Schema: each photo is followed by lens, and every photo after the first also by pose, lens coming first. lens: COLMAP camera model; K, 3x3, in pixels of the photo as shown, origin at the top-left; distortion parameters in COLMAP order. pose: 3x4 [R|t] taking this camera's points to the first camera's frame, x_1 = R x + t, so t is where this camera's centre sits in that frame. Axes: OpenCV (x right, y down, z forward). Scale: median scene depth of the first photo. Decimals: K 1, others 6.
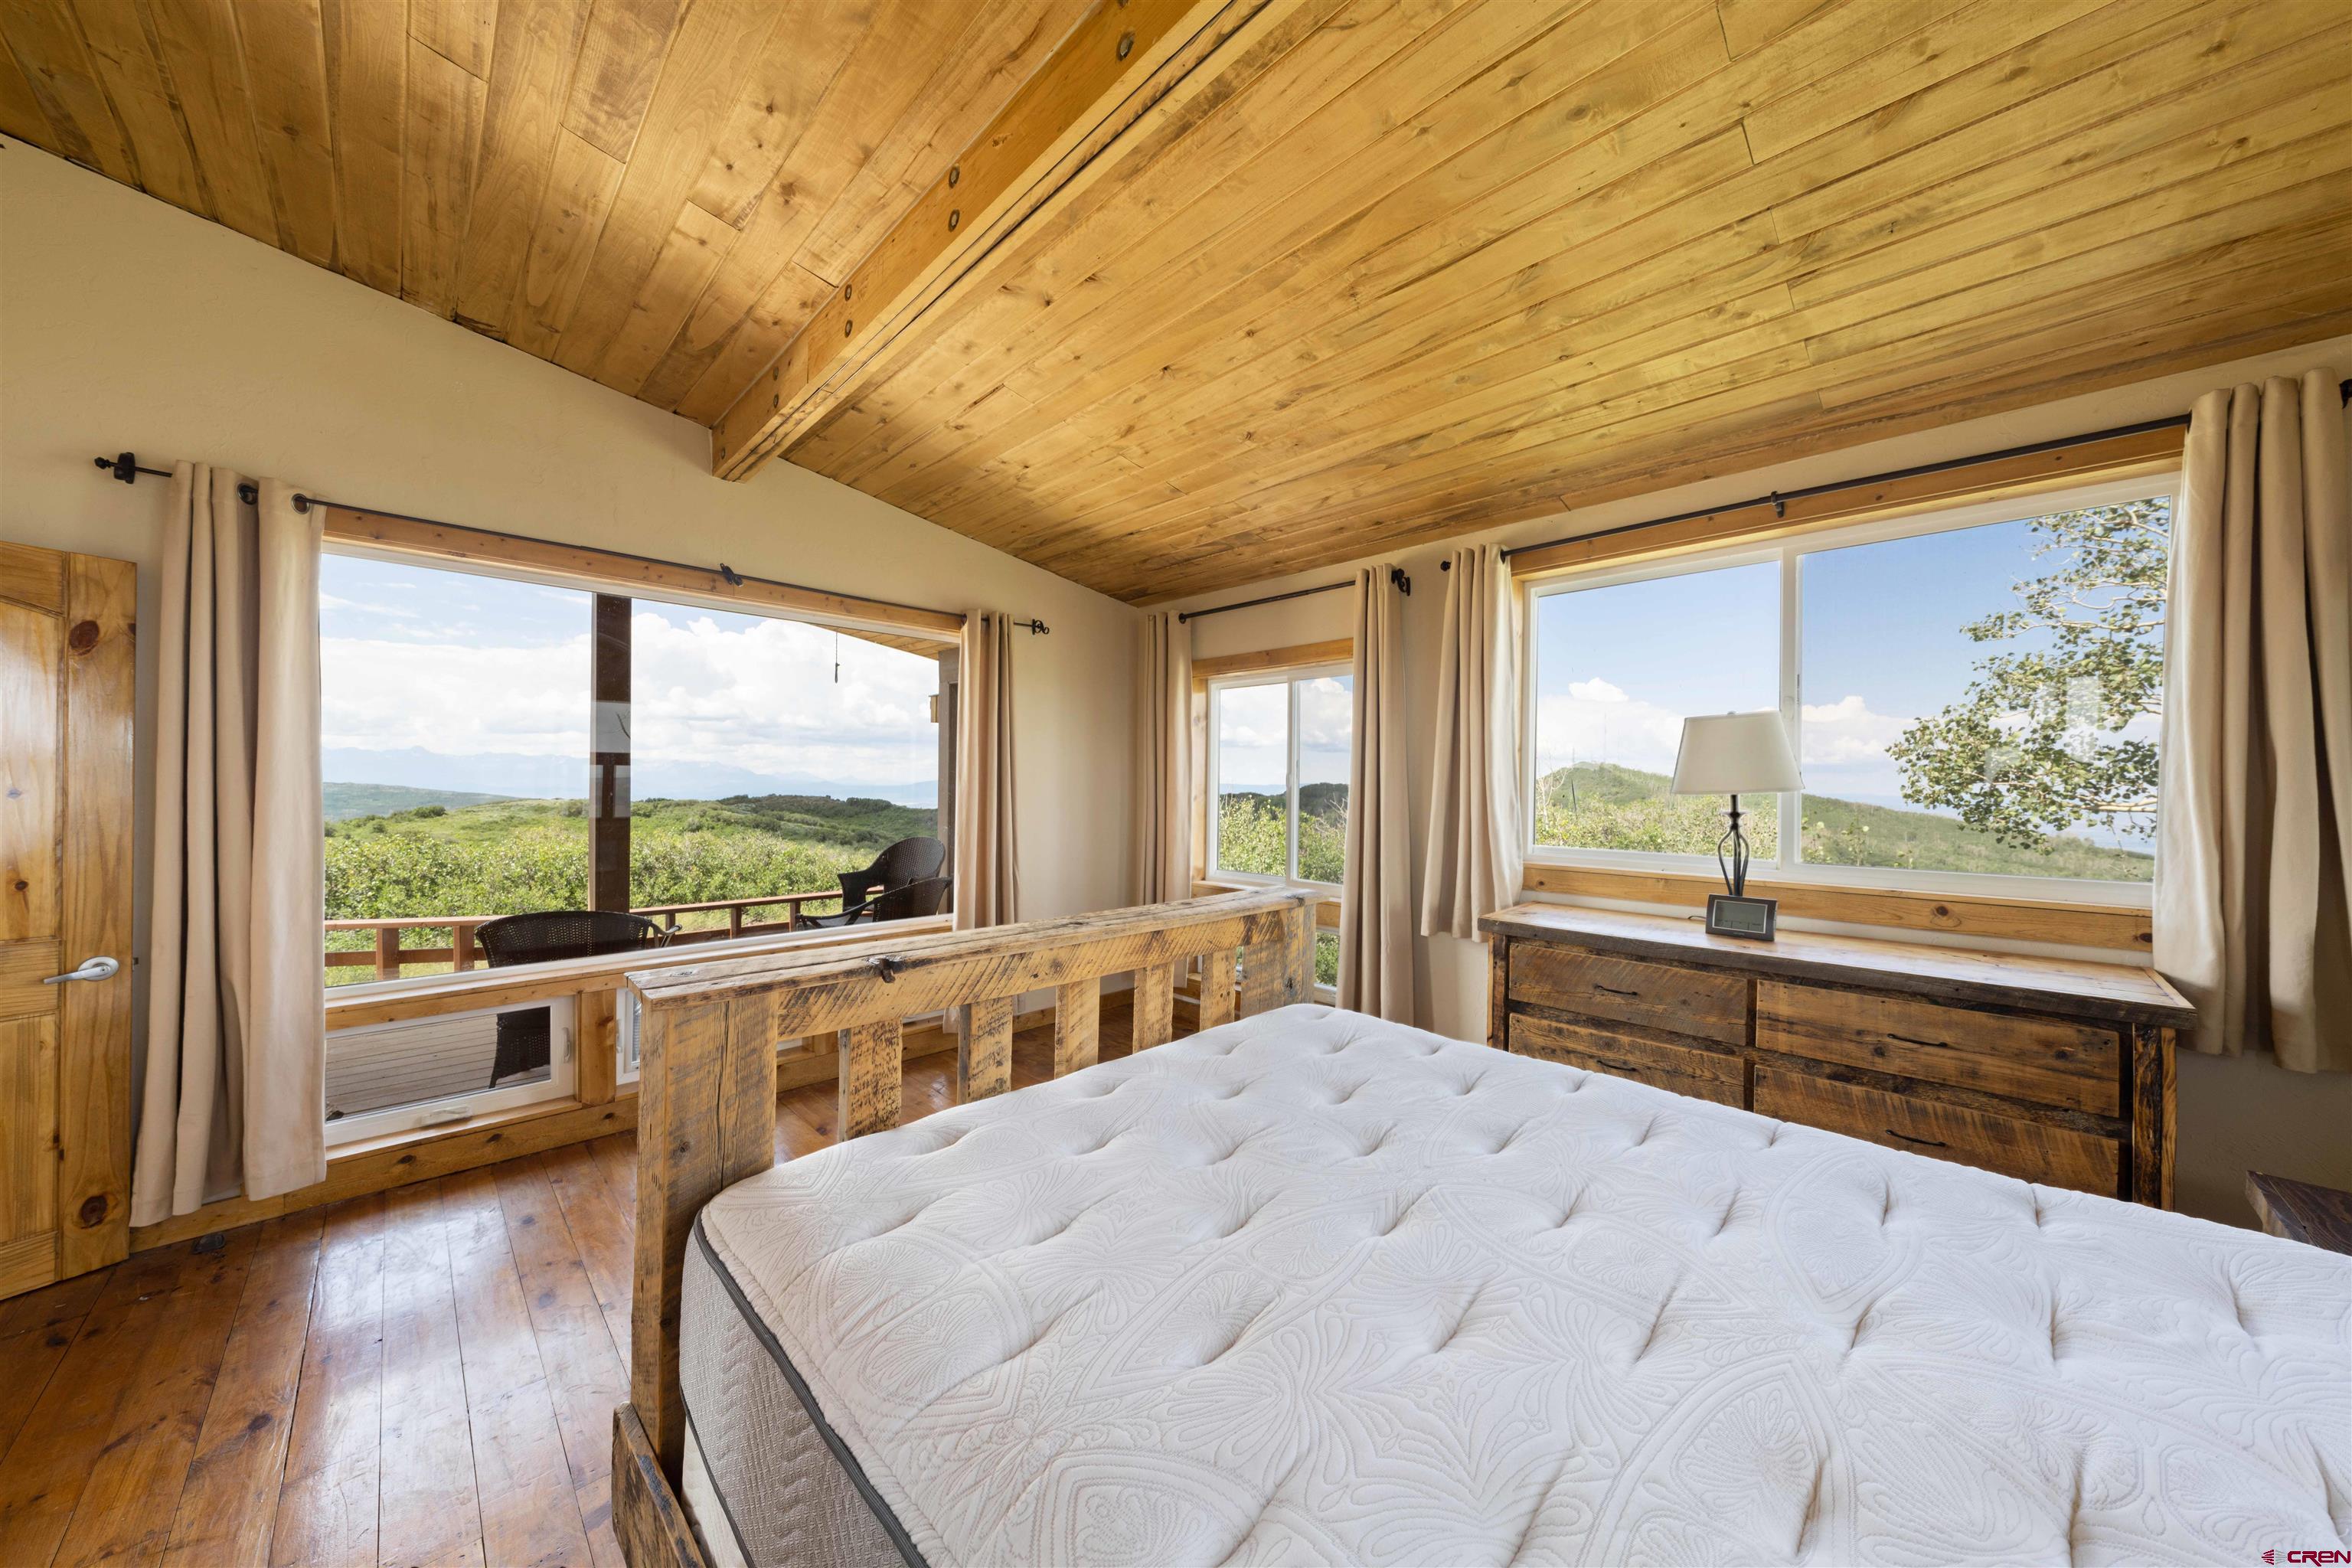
lens RADIAL K [[800.5, 0, 1171.2], [0, 800.5, 789.5], [0, 0, 1]] dist [-0.002978, 0.000133]
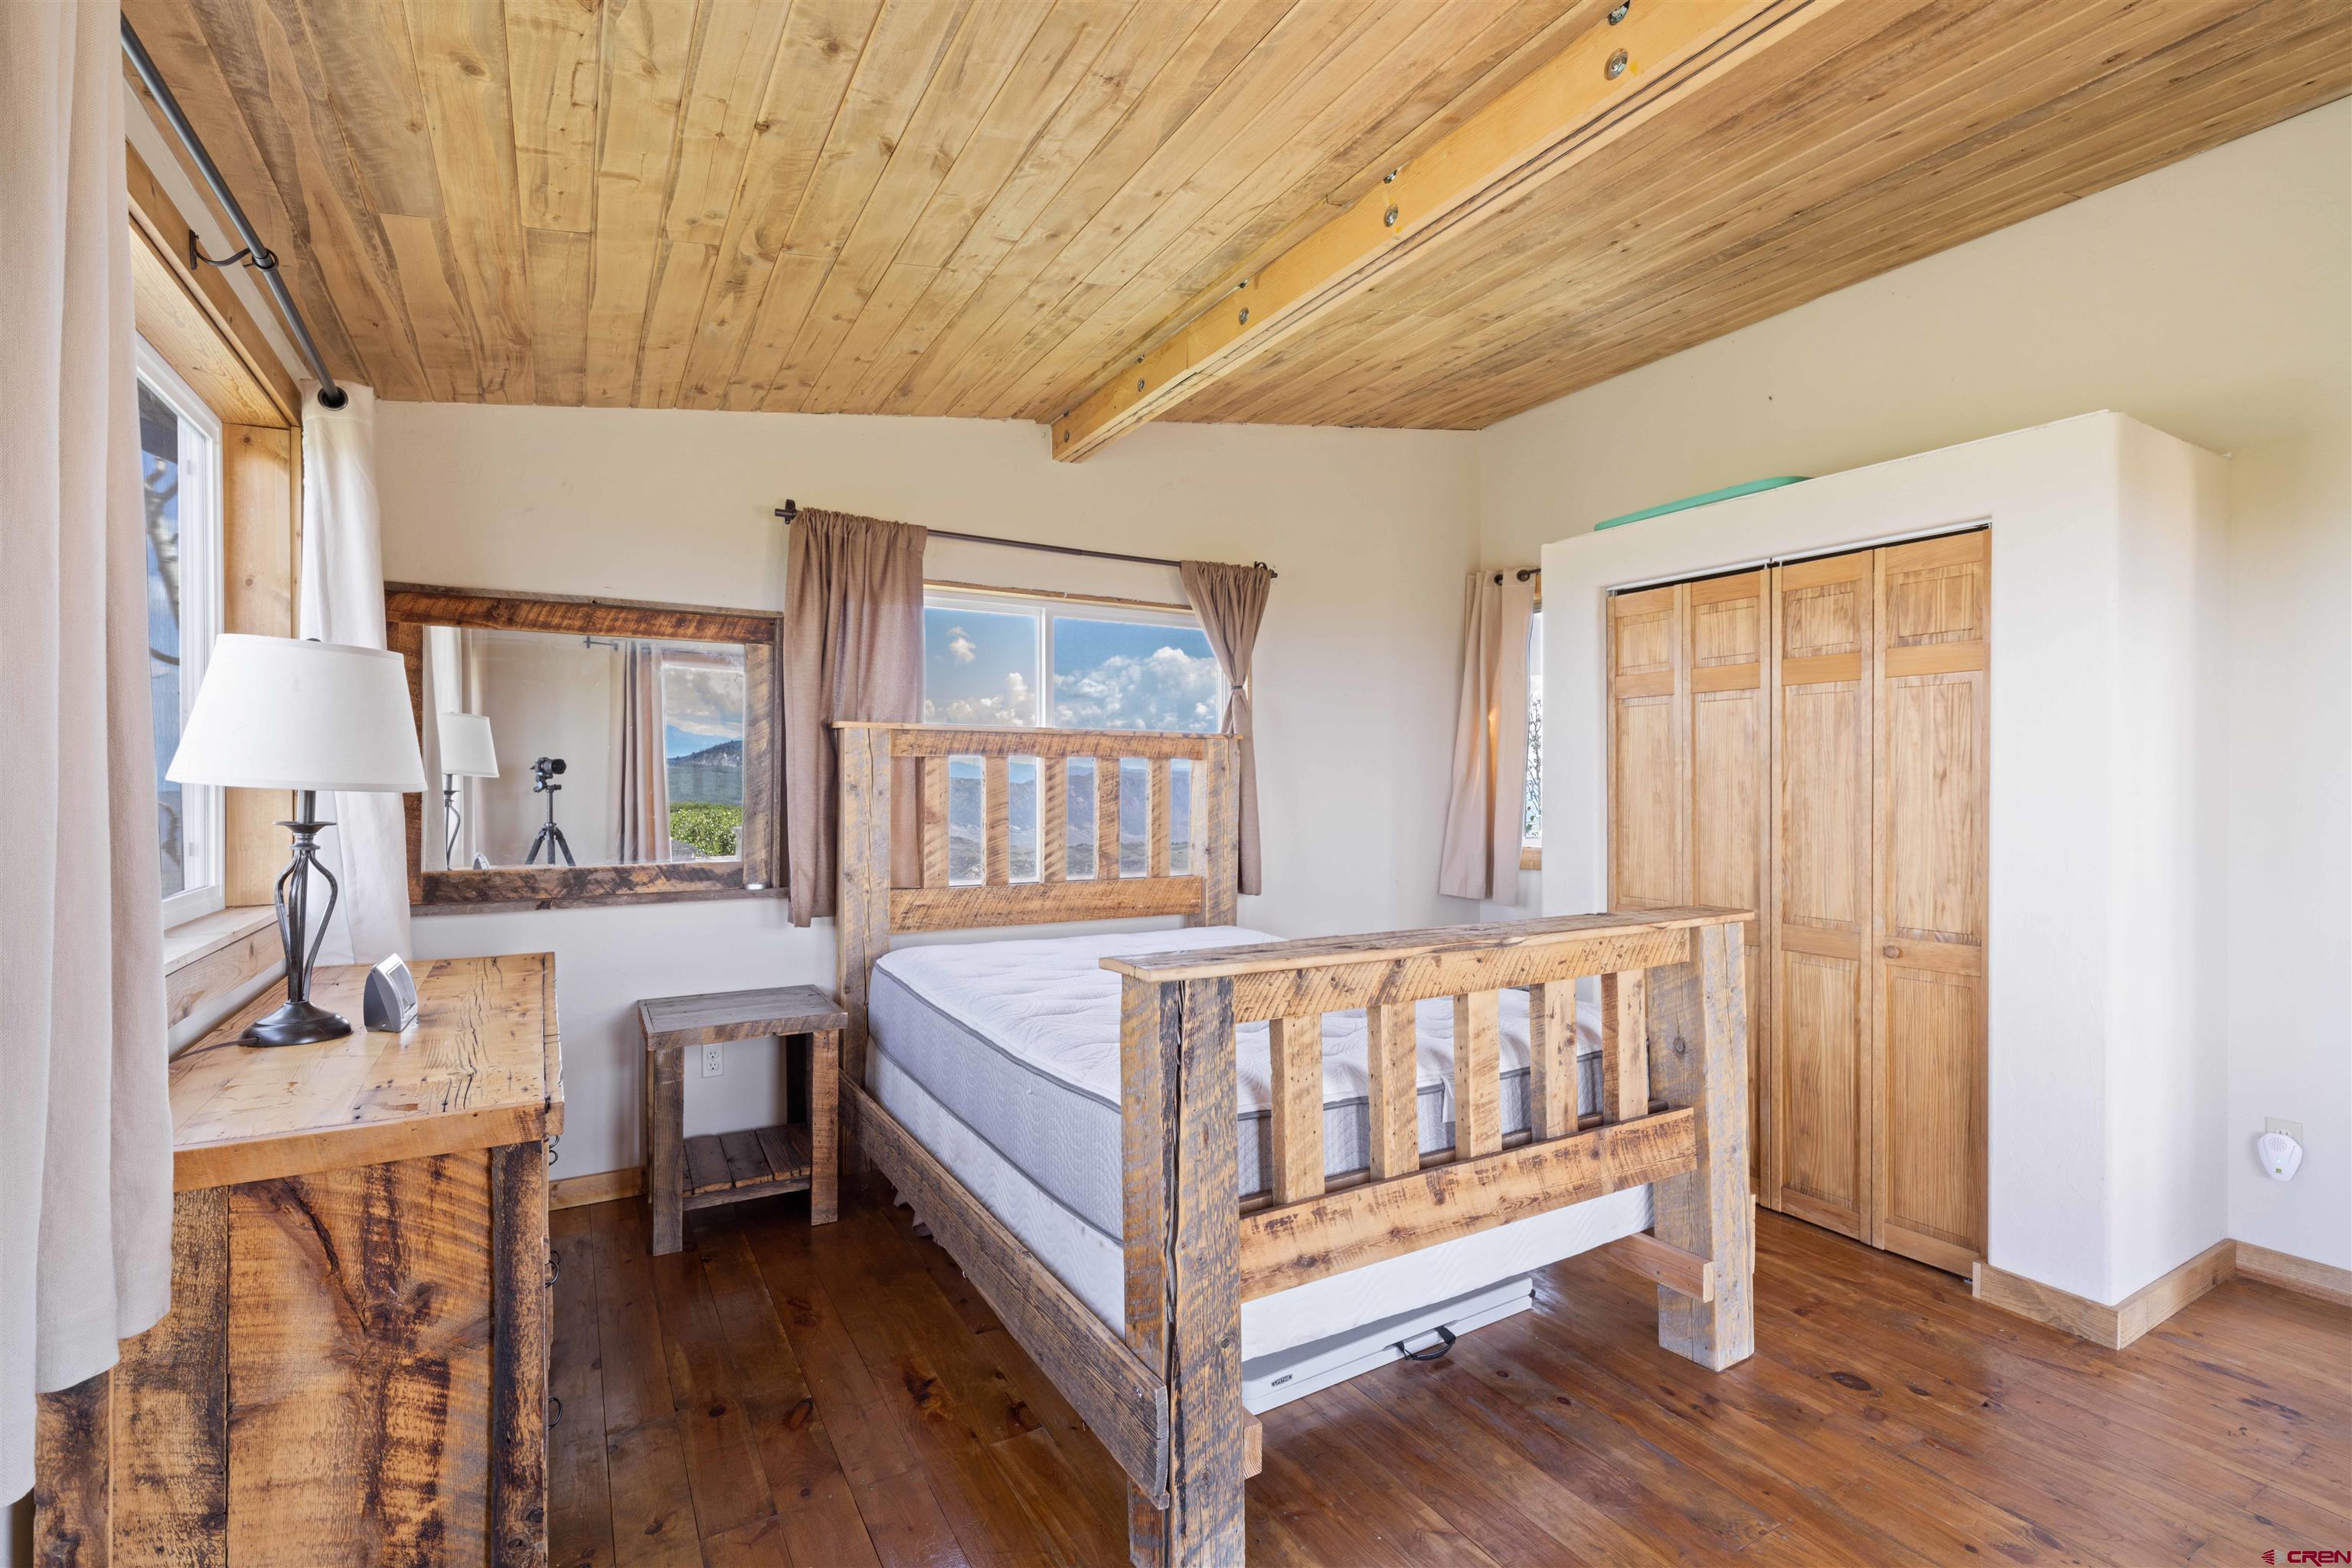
lens RADIAL K [[1063.1, 0, 1176.3], [0, 1063.1, 782.6], [0, 0, 1]] dist [0.003728, 0.000423]
pose [[-0.968794, -0.008403, 0.247723, -0.047642], [-0.007190, 0.999957, 0.005798, -0.006329], [-0.247761, 0.003836, -0.968814, 1.405734]]
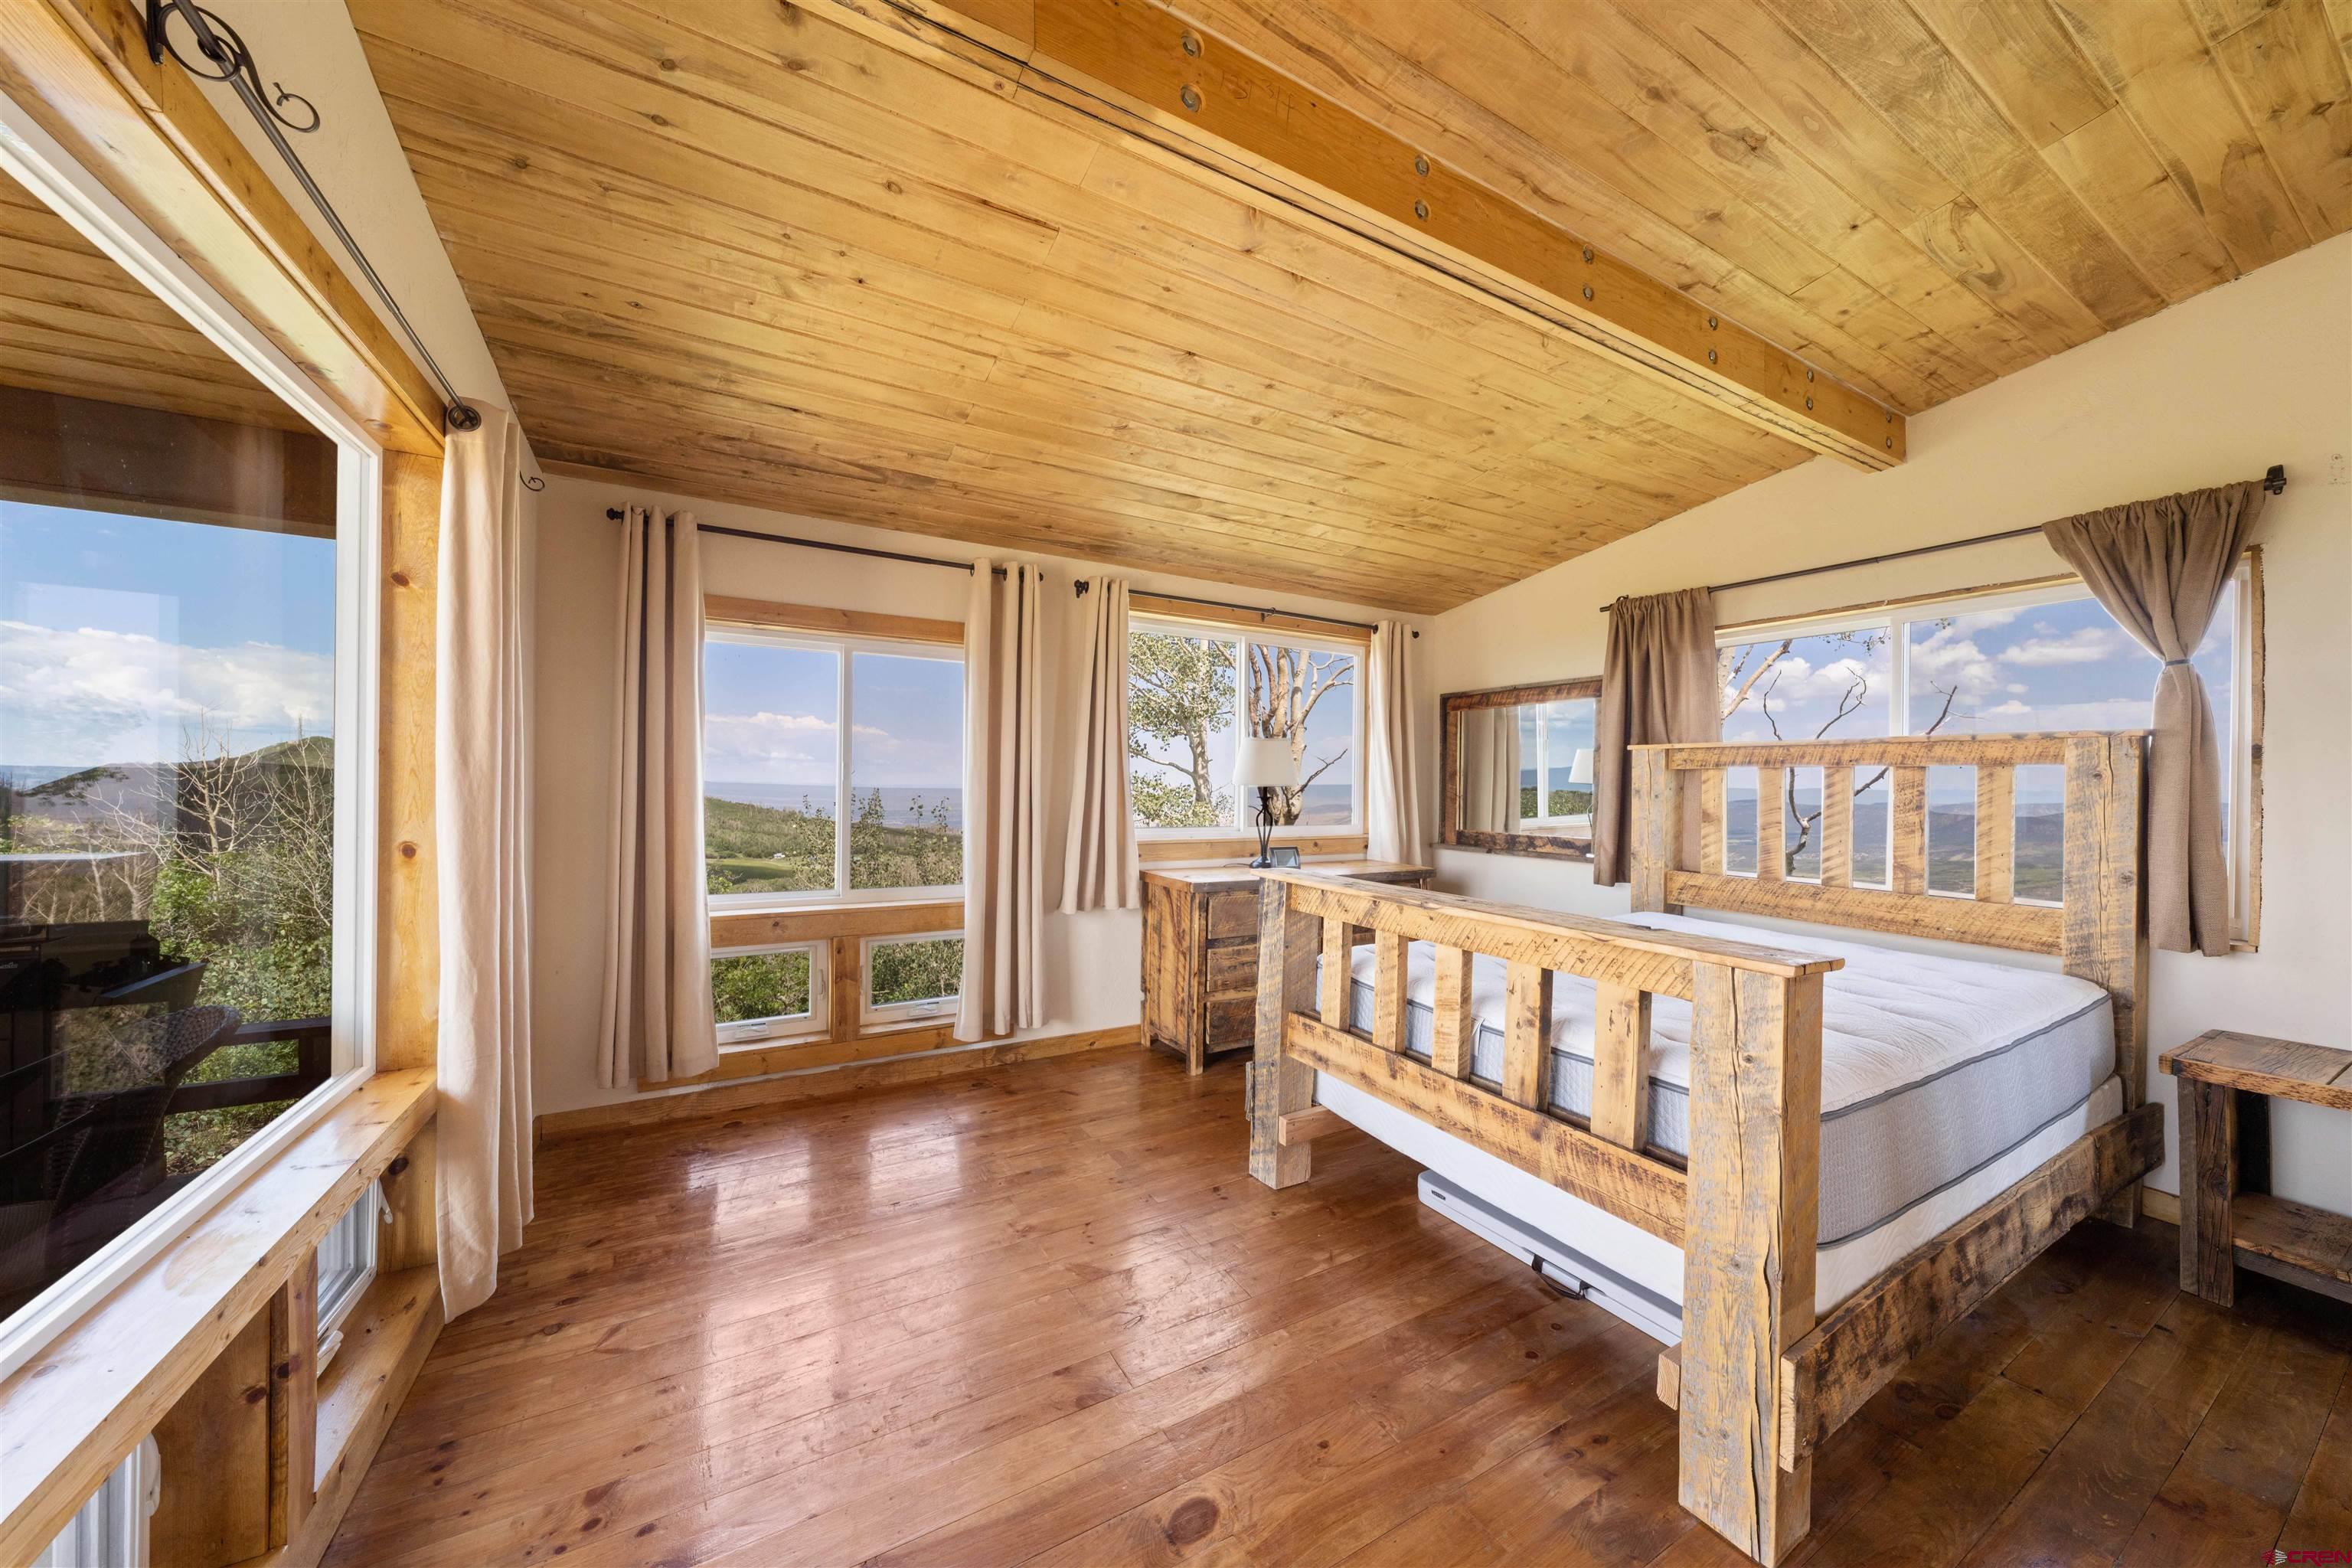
lens RADIAL K [[800.5, 0, 1182.5], [0, 800.5, 781.6], [0, 0, 1]] dist [-0.002978, 0.000133]
pose [[0.258302, -0.001020, 0.966064, -0.843639], [-0.008612, 0.999957, 0.003359, -0.005784], [-0.966026, -0.009187, 0.258282, 0.664484]]
